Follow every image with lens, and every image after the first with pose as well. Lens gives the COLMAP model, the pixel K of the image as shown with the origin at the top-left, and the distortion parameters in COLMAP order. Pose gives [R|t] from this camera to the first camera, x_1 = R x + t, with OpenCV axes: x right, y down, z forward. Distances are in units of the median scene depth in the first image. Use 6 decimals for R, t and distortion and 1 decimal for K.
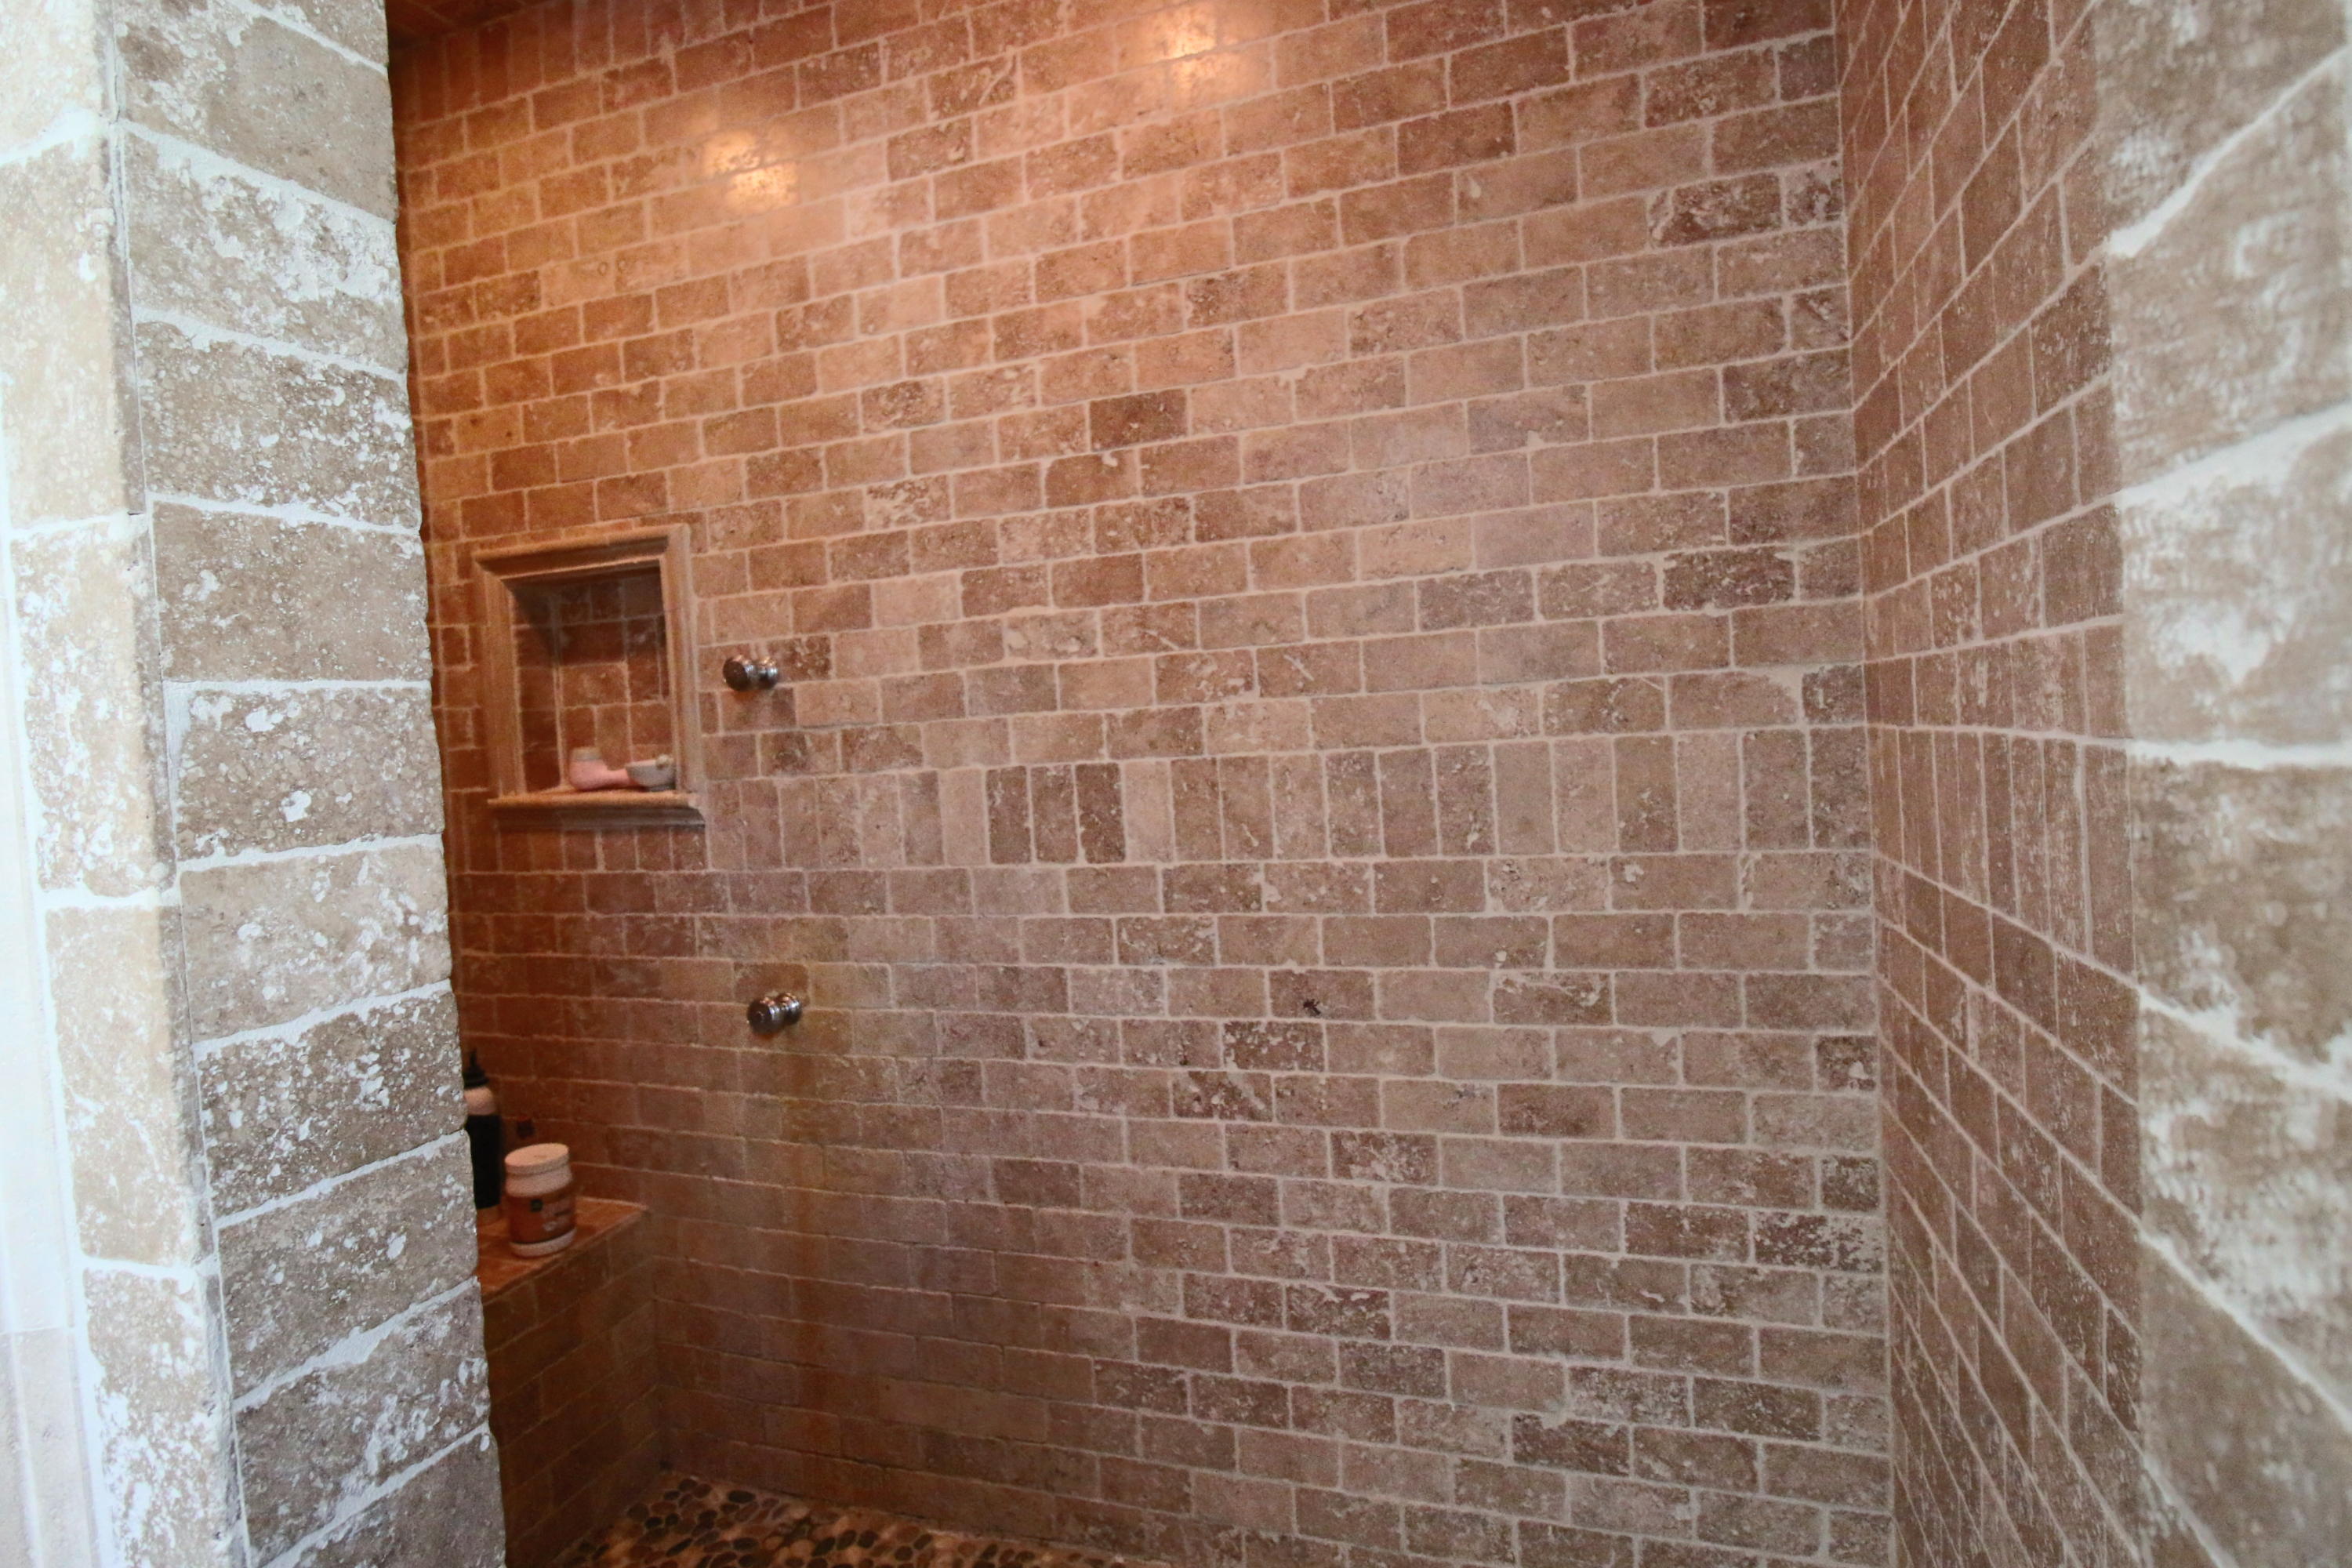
lens RADIAL K [[1202.6, 0, 1167.9], [0, 1202.6, 775.4], [0, 0, 1]] dist [-0.004528, -0.008477]
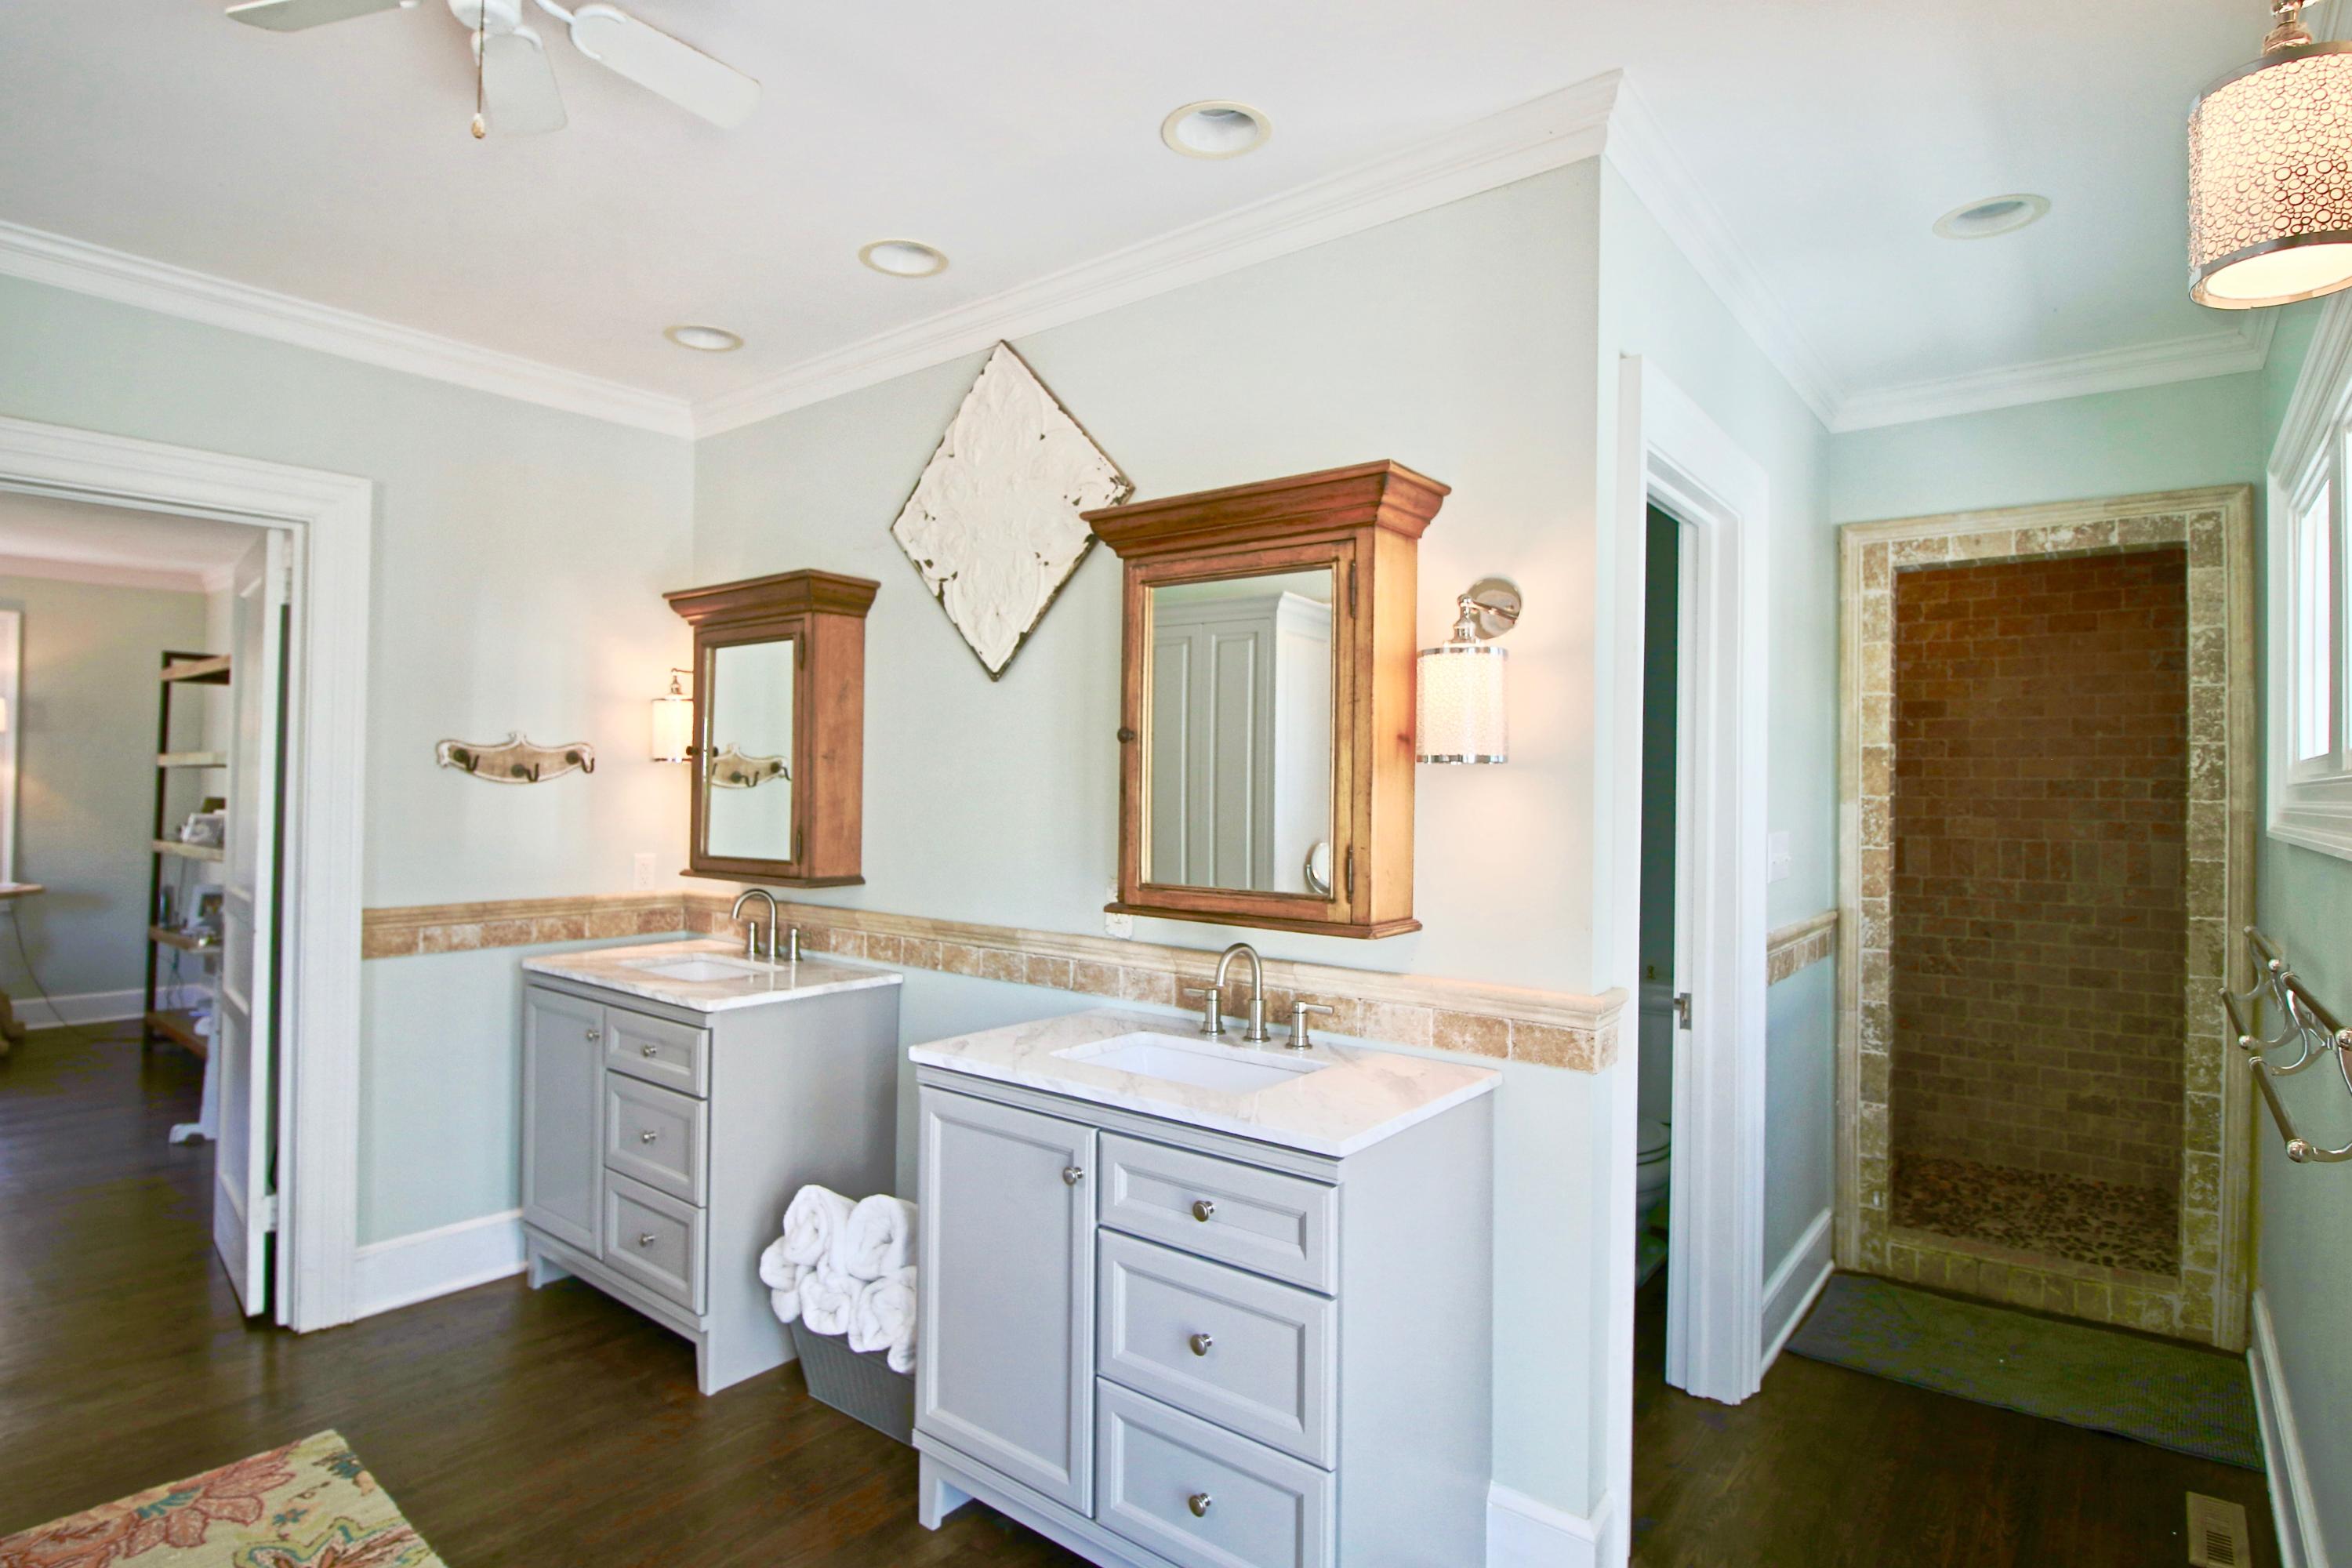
lens RADIAL K [[1202.6, 0, 1185.2], [0, 1202.6, 780.8], [0, 0, 1]] dist [-0.004528, -0.008477]
pose [[0.935286, 0.063486, -0.348151, -0.655335], [-0.073218, 0.997205, -0.014853, 0.023388], [0.346235, 0.039383, 0.937321, -2.165788]]
